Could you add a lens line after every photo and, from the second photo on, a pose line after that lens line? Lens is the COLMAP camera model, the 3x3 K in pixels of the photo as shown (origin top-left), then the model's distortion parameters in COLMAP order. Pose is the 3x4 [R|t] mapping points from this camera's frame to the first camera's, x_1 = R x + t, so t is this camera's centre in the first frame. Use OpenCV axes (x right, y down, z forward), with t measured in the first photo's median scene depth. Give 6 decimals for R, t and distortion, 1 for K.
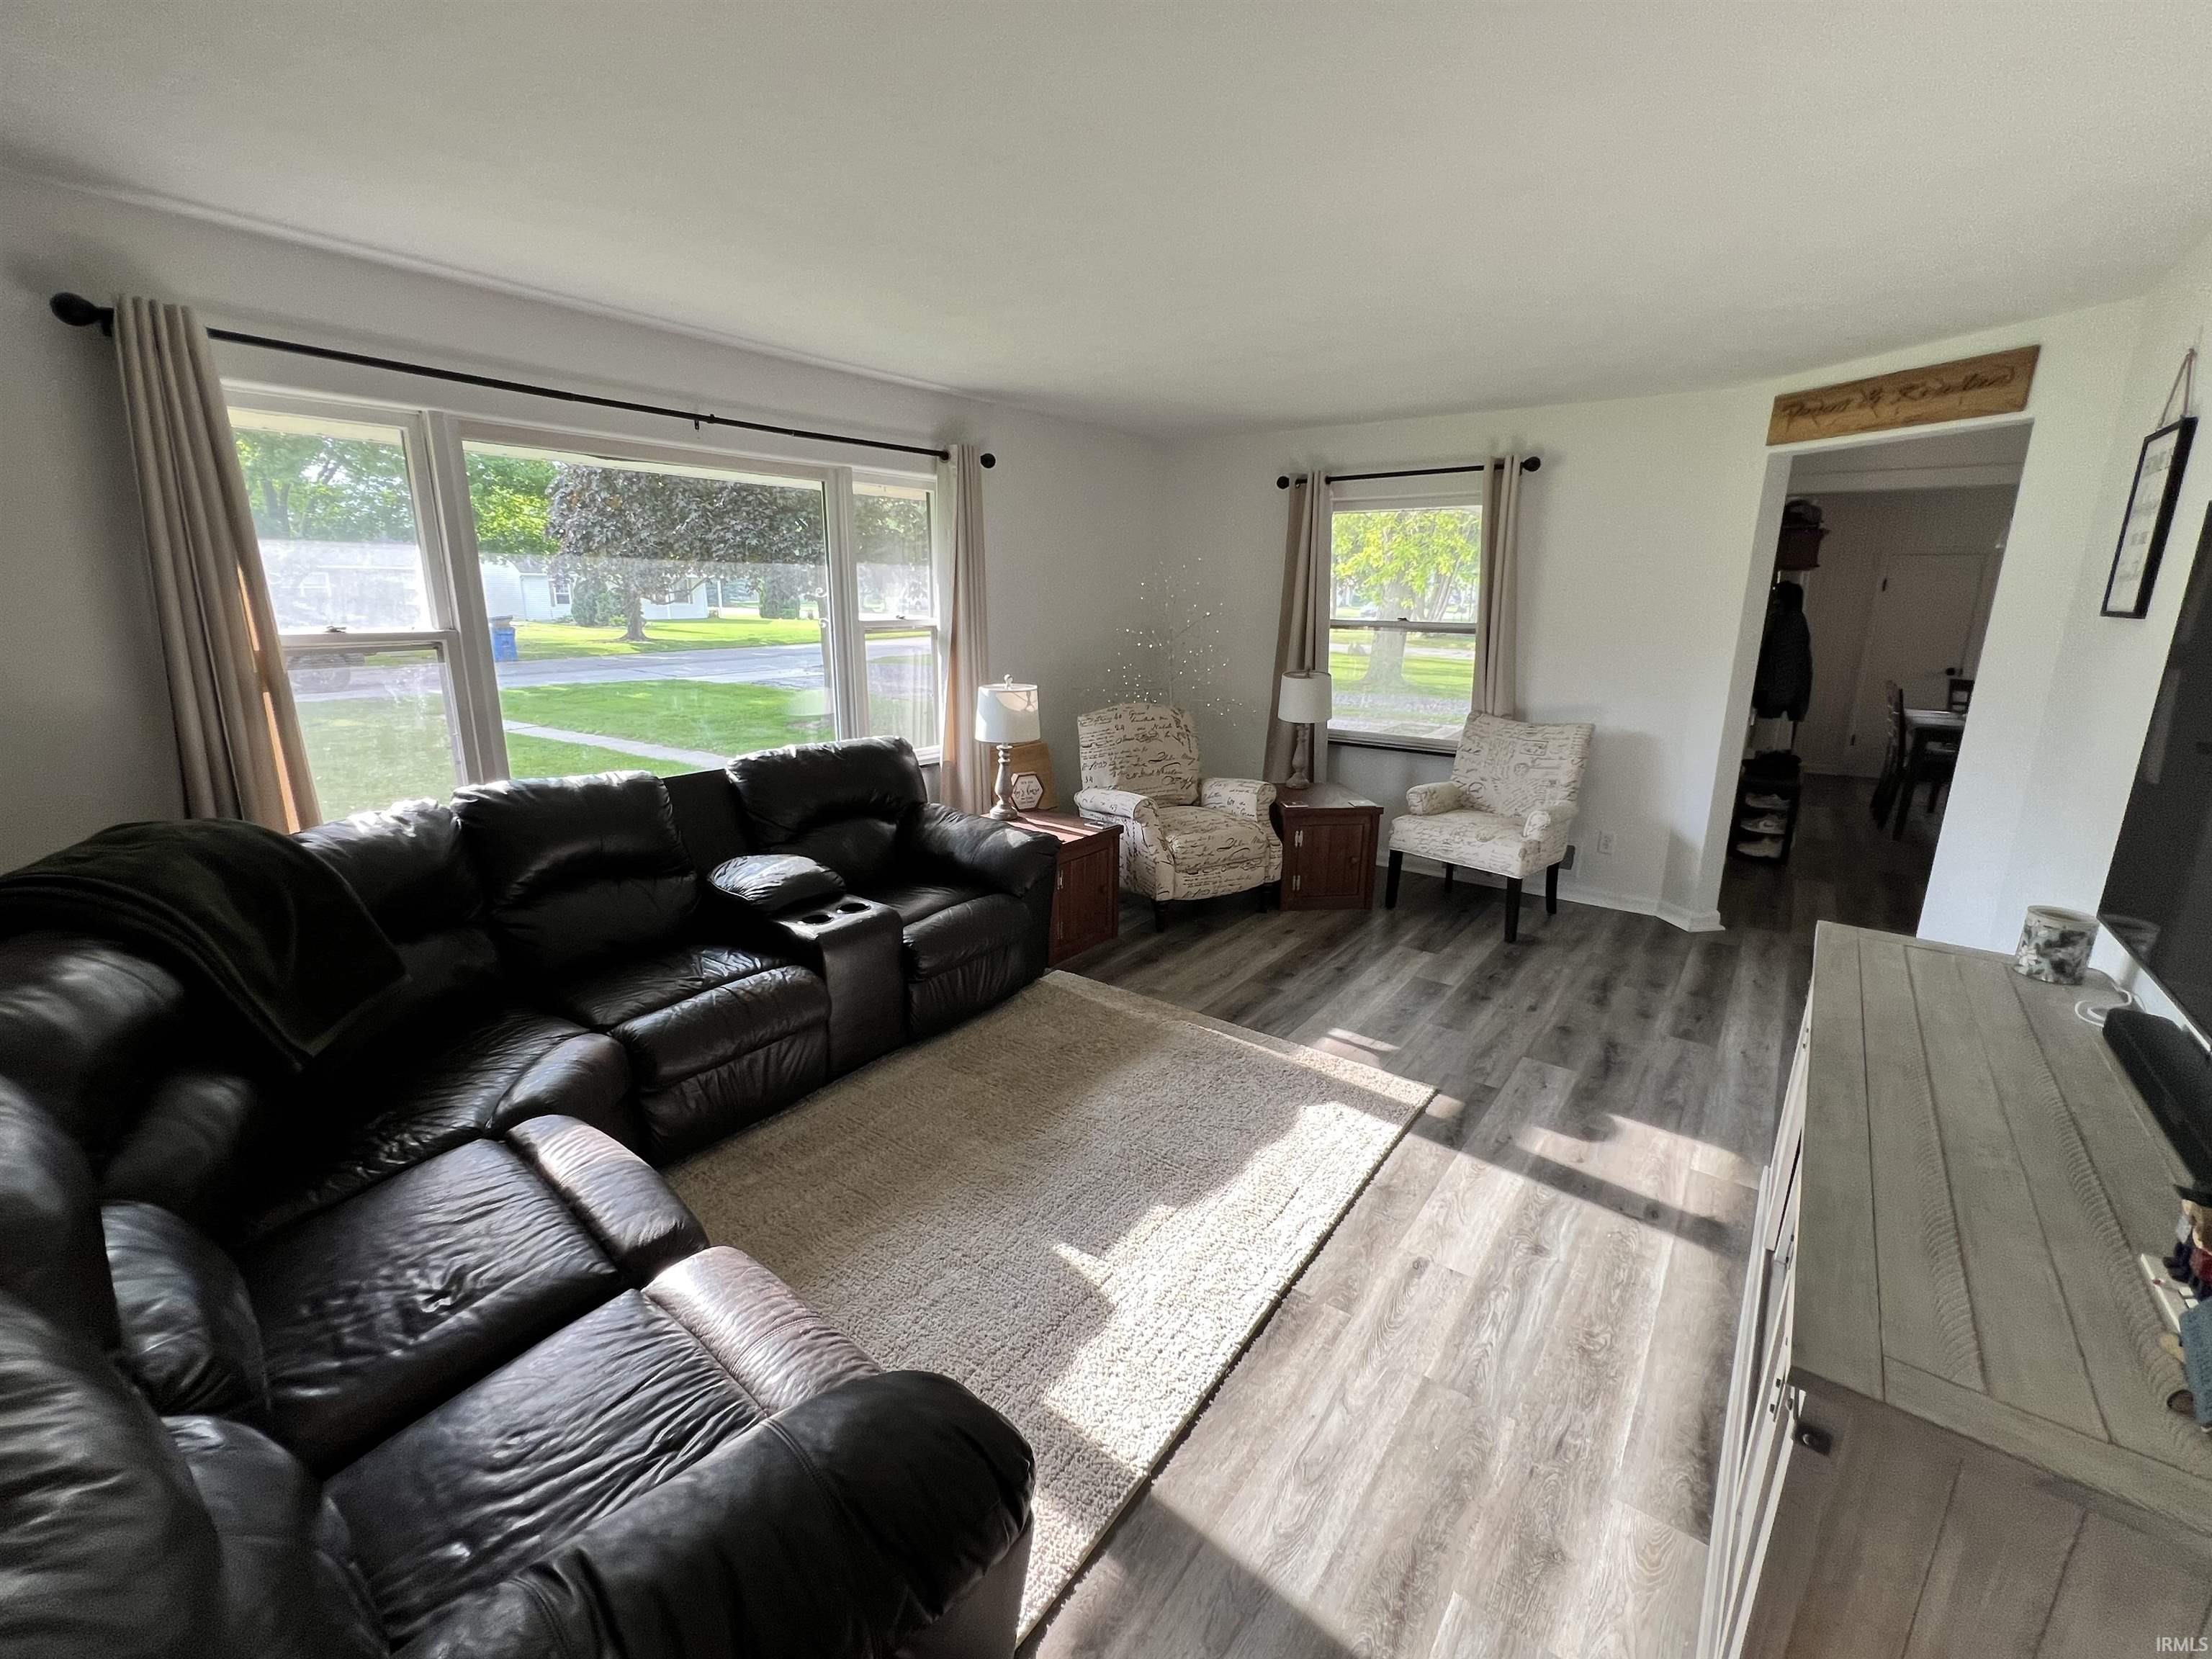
lens RADIAL K [[892.1, 0, 1111.6], [0, 892.1, 819.4], [0, 0, 1]] dist [-0.000650, 0.000024]
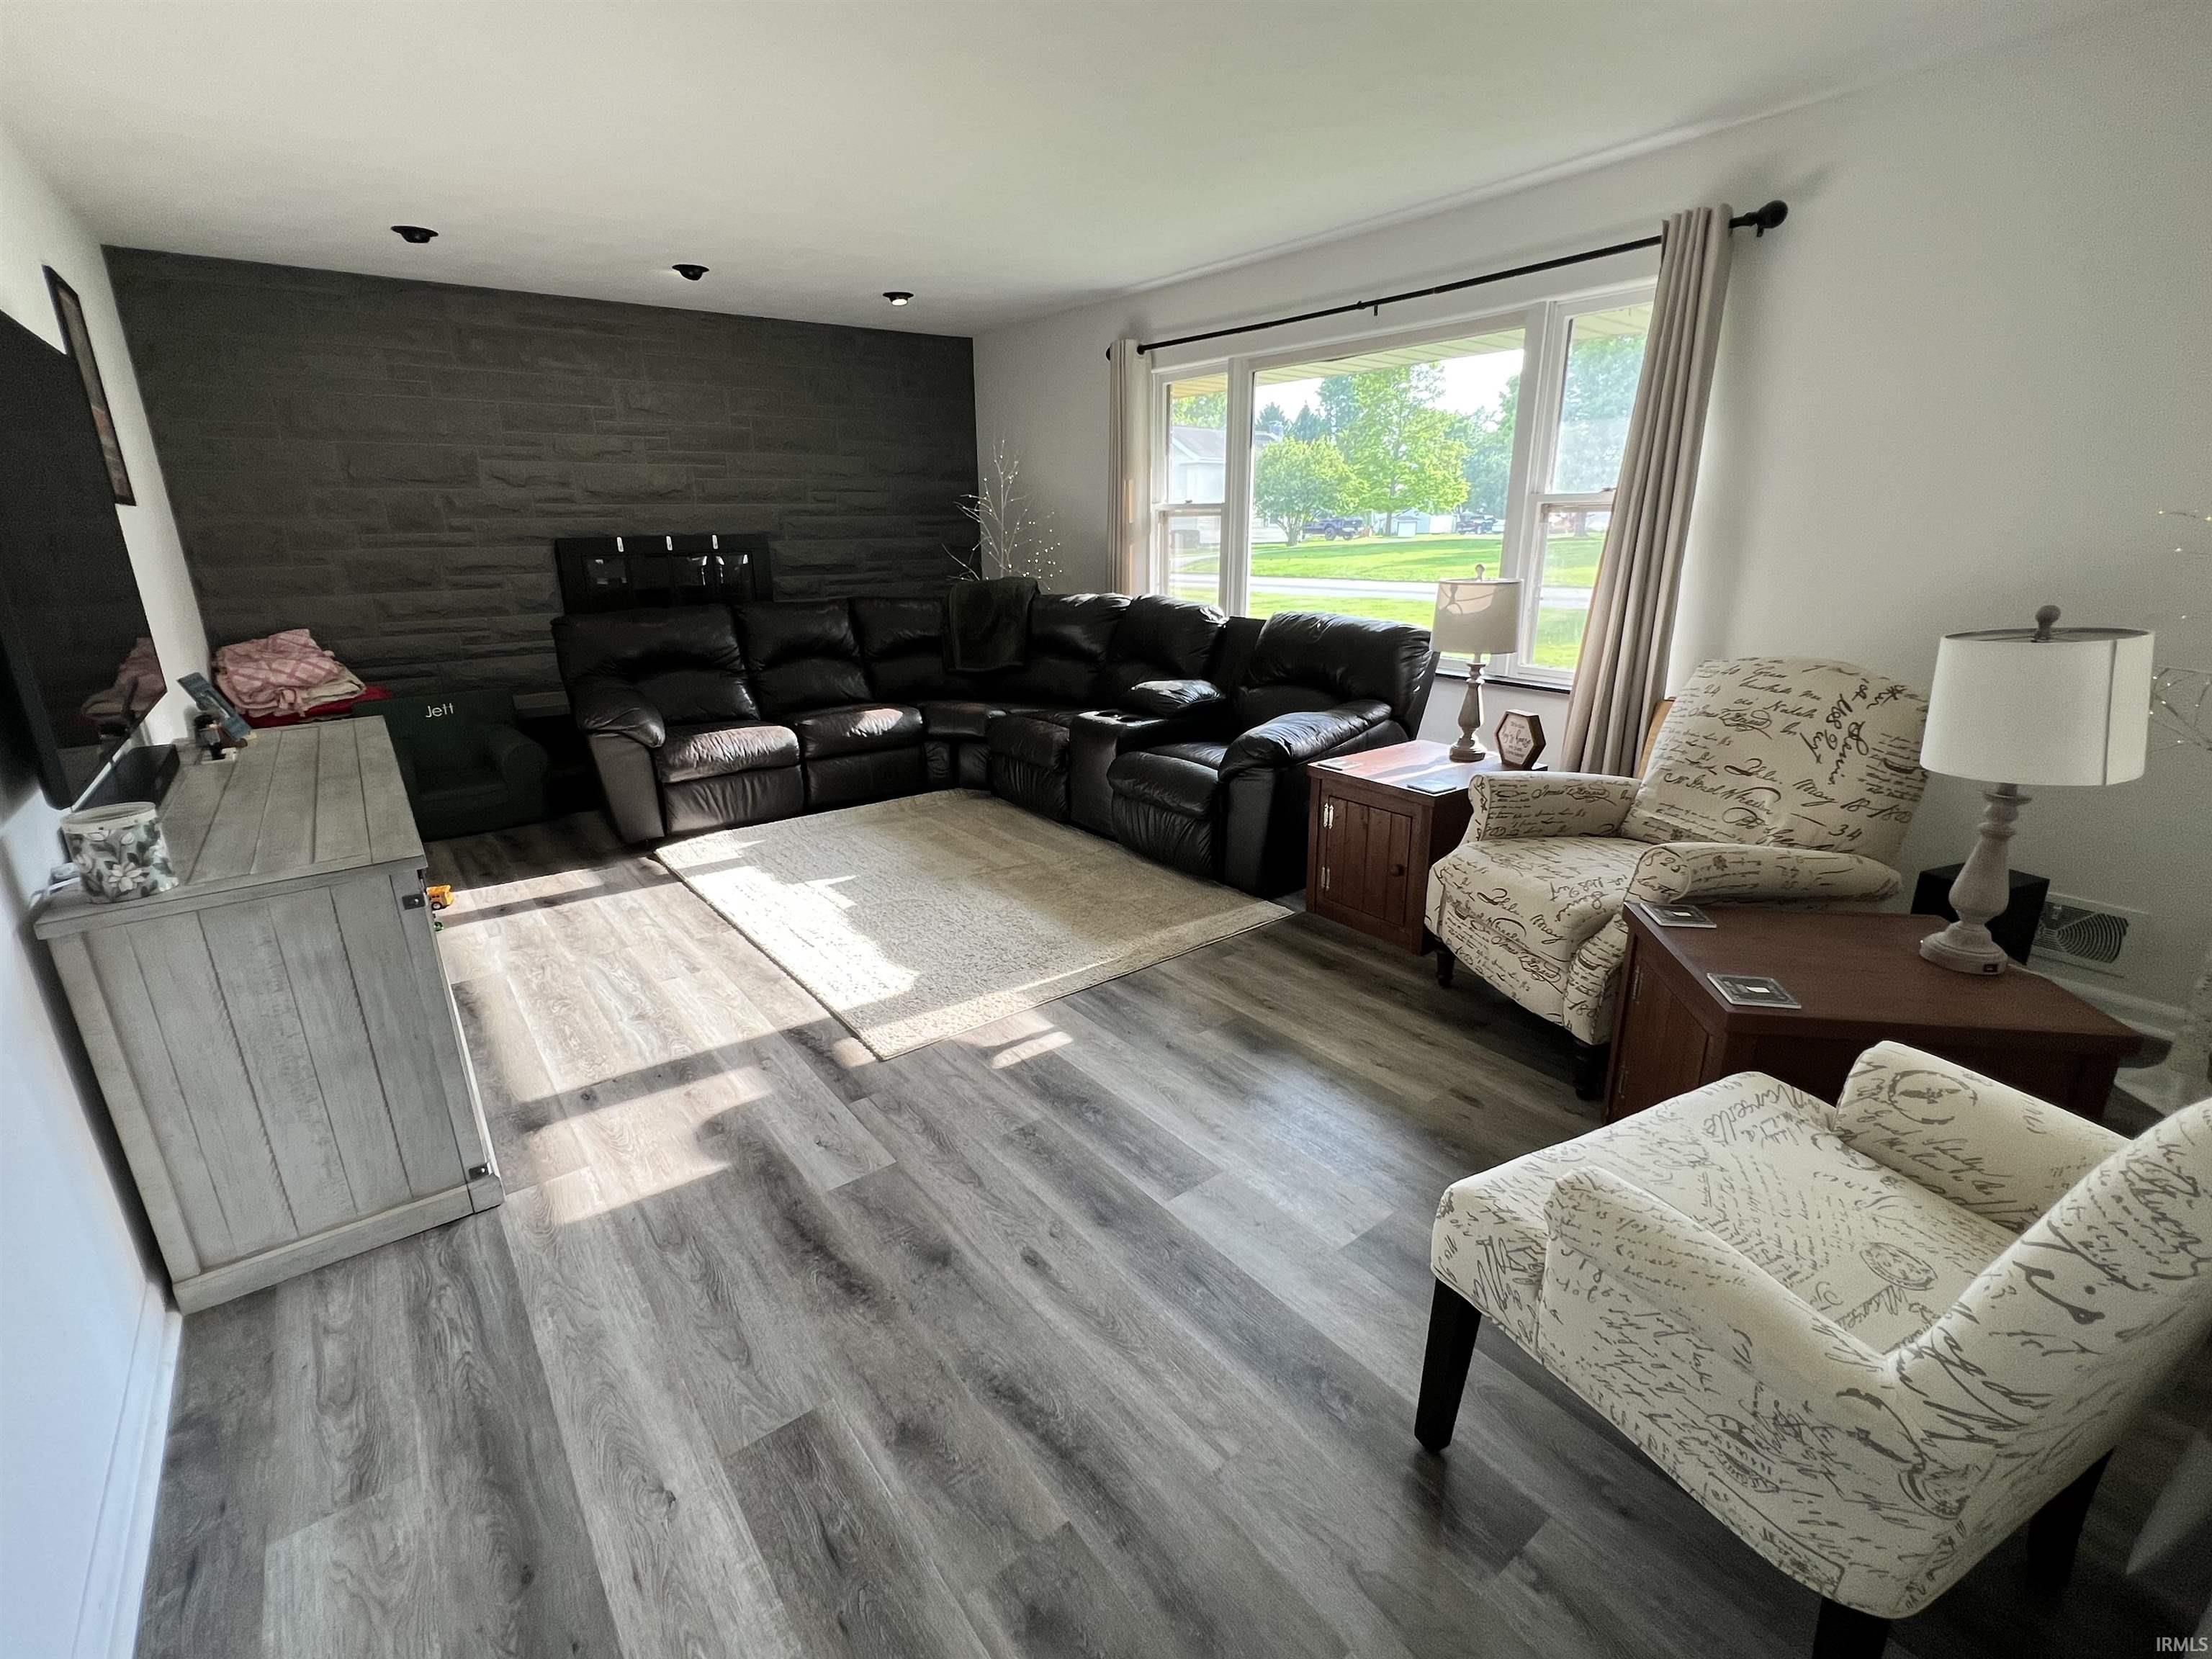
lens RADIAL K [[967.7, 0, 1115.5], [0, 967.7, 826.3], [0, 0, 1]] dist [0.001830, -0.000075]
pose [[-0.236488, 0.287329, -0.928179, 1.110390], [-0.229649, 0.911681, 0.340733, -0.245167], [0.944105, 0.293735, -0.149617, 1.318772]]
